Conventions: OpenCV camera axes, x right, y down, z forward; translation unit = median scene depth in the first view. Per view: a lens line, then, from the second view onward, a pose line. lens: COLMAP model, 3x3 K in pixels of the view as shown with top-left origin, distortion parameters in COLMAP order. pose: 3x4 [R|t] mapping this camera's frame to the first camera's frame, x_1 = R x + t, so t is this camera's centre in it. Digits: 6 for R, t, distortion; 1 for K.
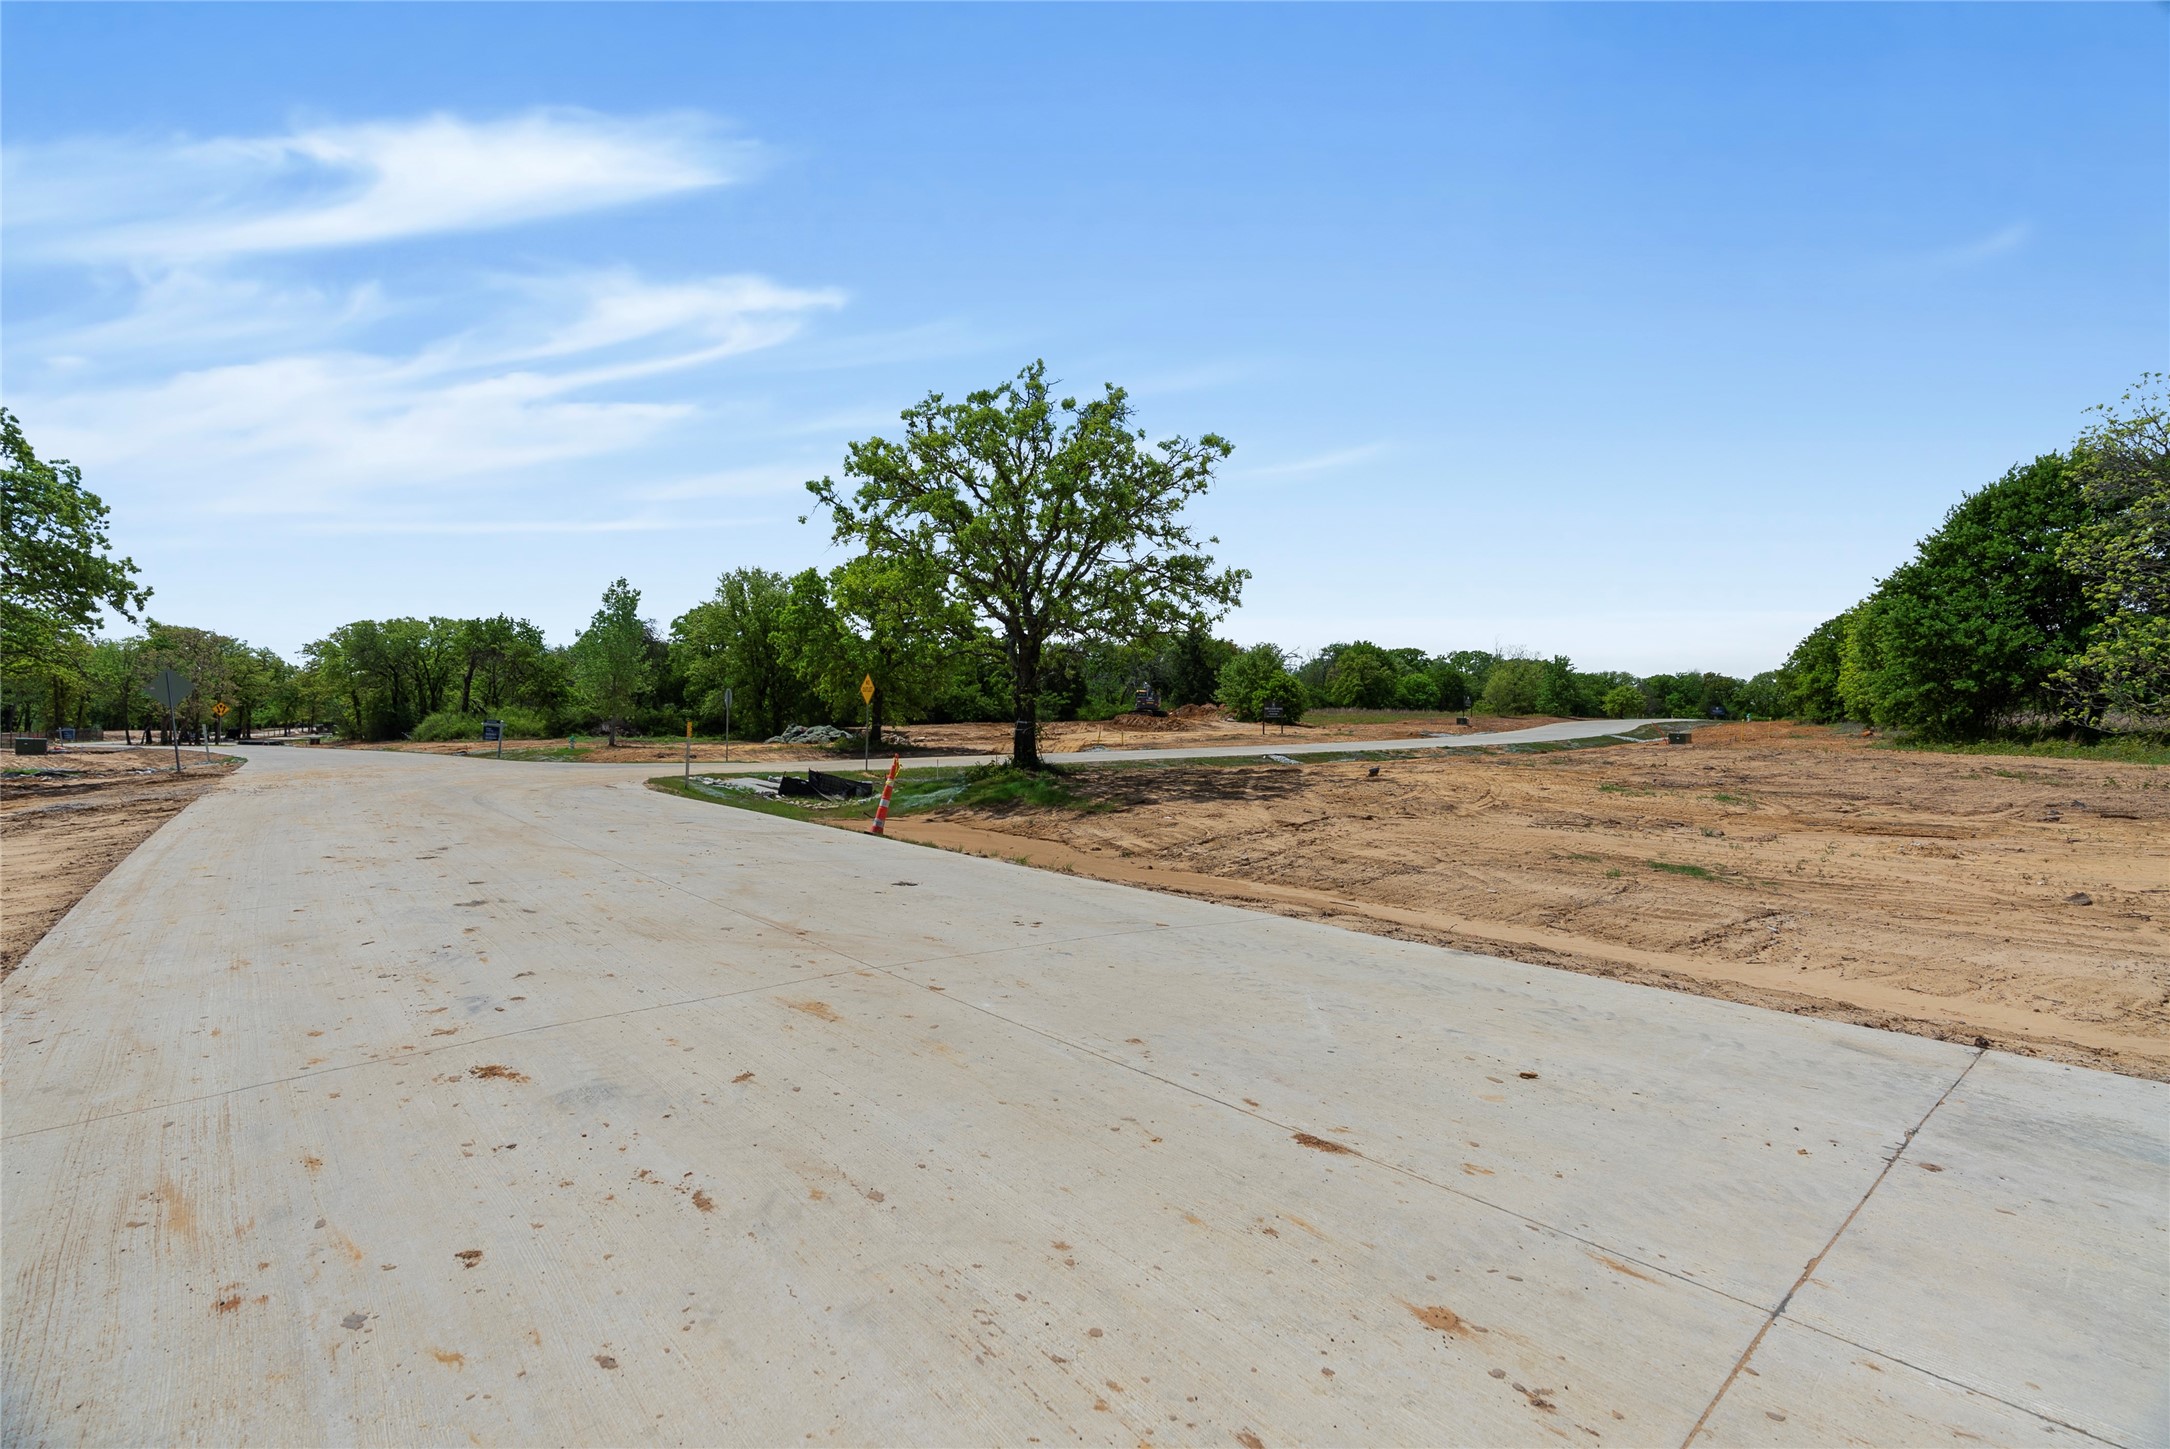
lens RADIAL K [[995.8, 0, 1086.2], [0, 995.8, 731.5], [0, 0, 1]] dist [0.000336, 0.000106]
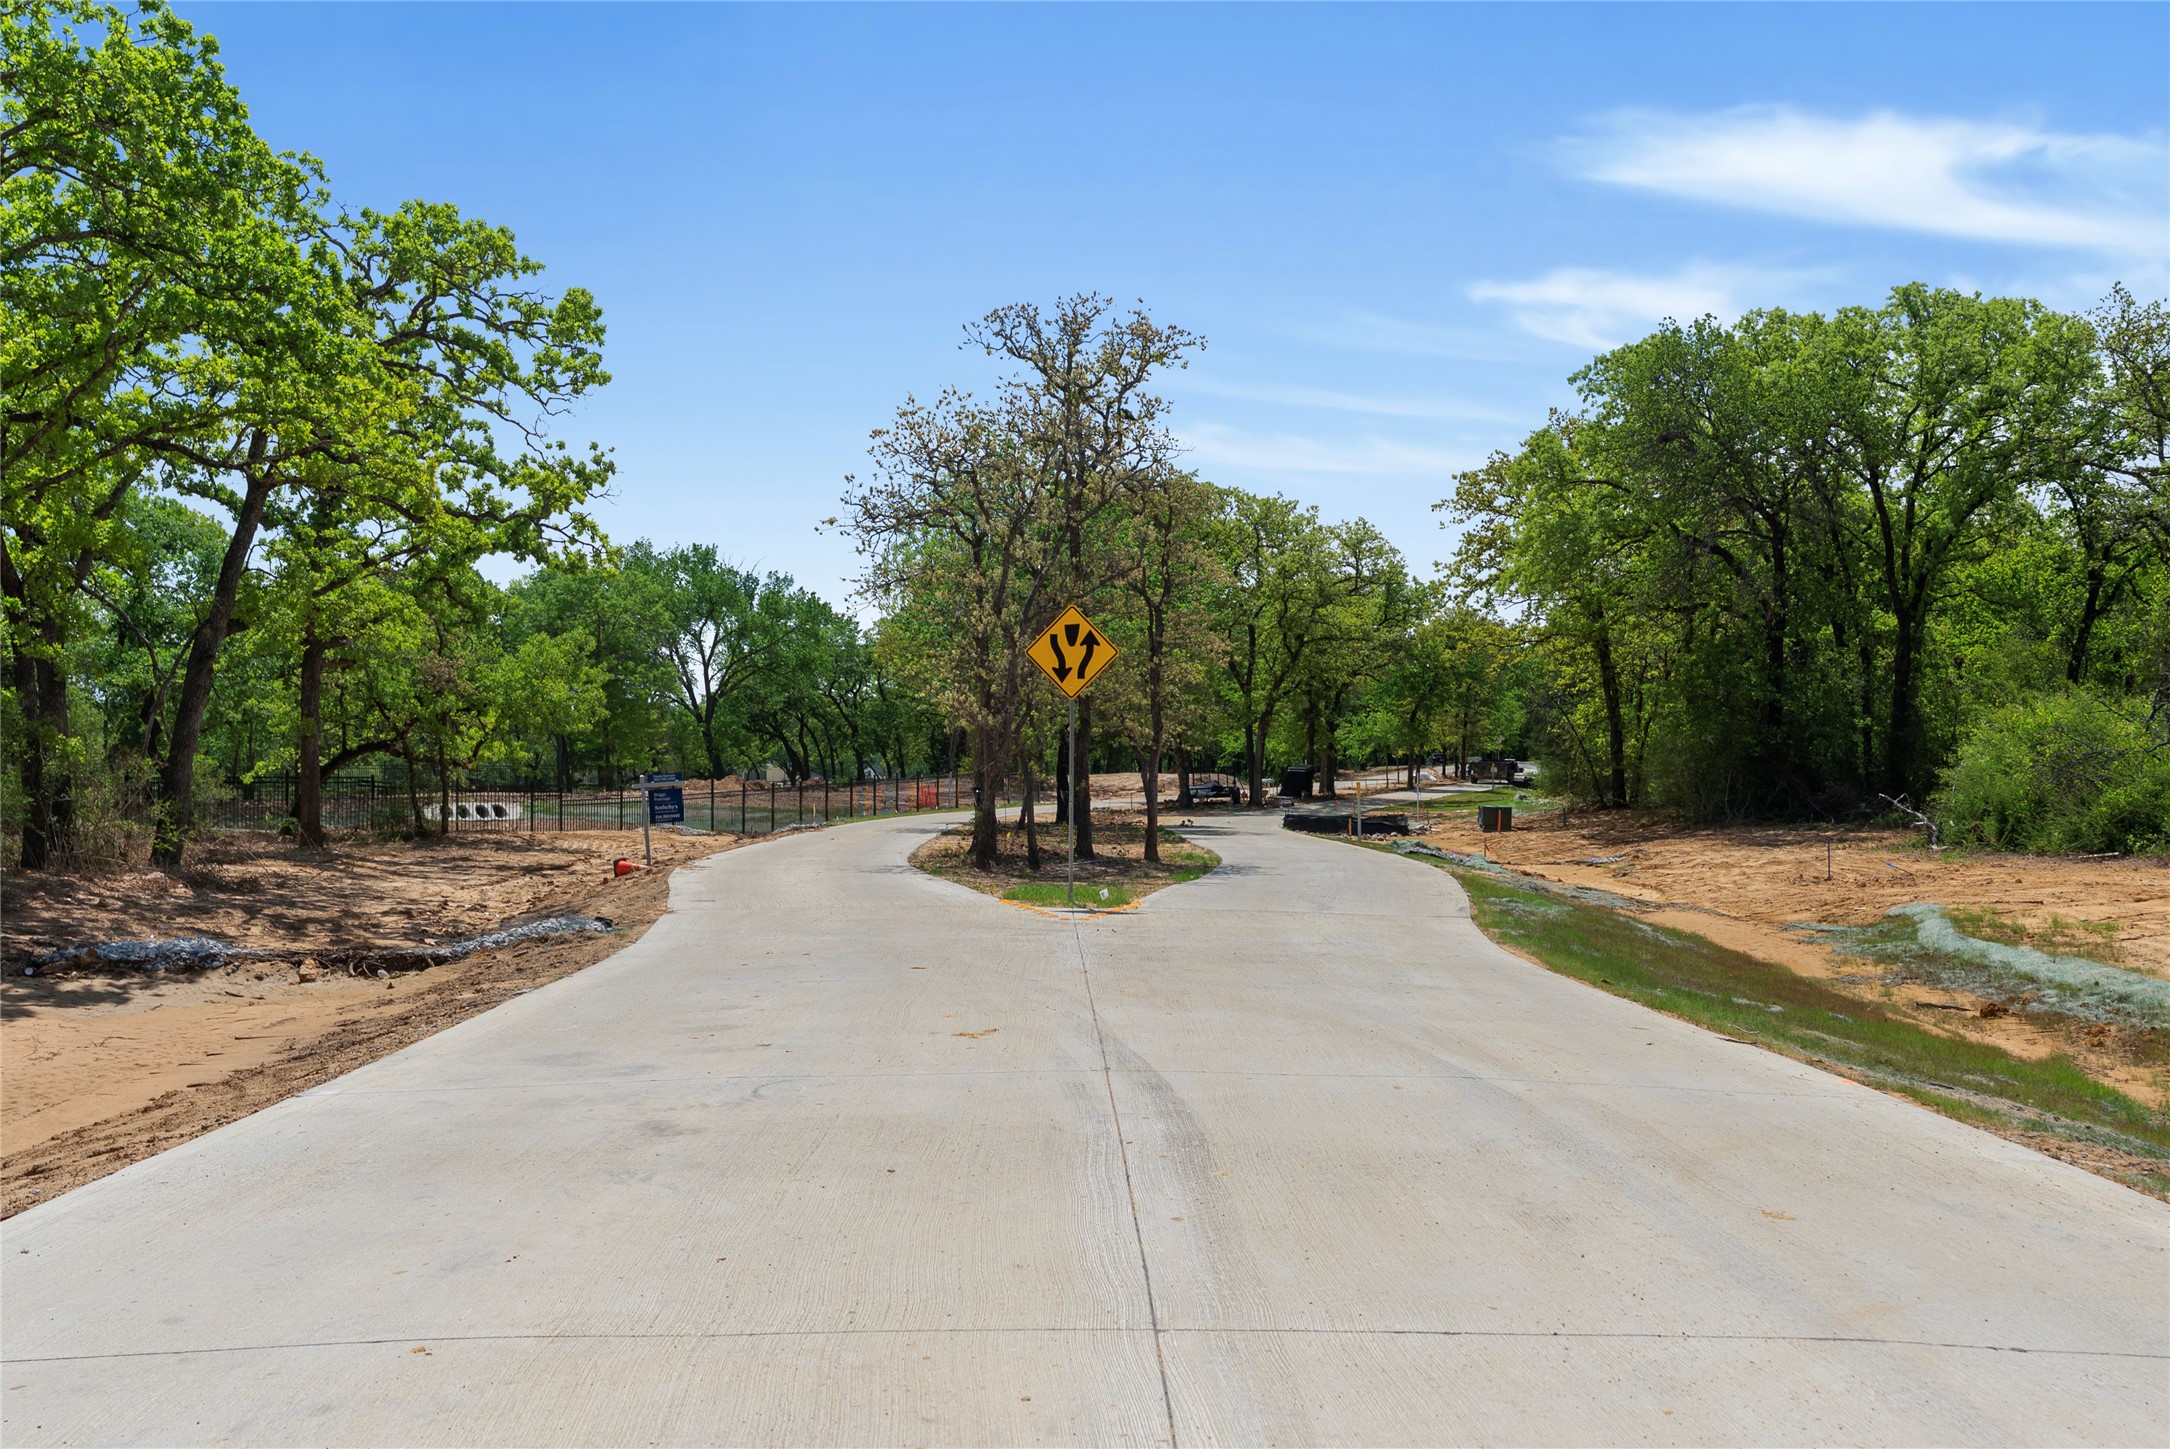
lens RADIAL K [[2191.2, 0, 1085.3], [0, 2191.2, 728.9], [0, 0, 1]] dist [0.003604, 0.000000]
pose [[0.679916, -0.014379, -0.733149, -0.359916], [0.000109, 0.999810, -0.019508, -0.002299], [0.733290, 0.013183, 0.679789, 0.447381]]
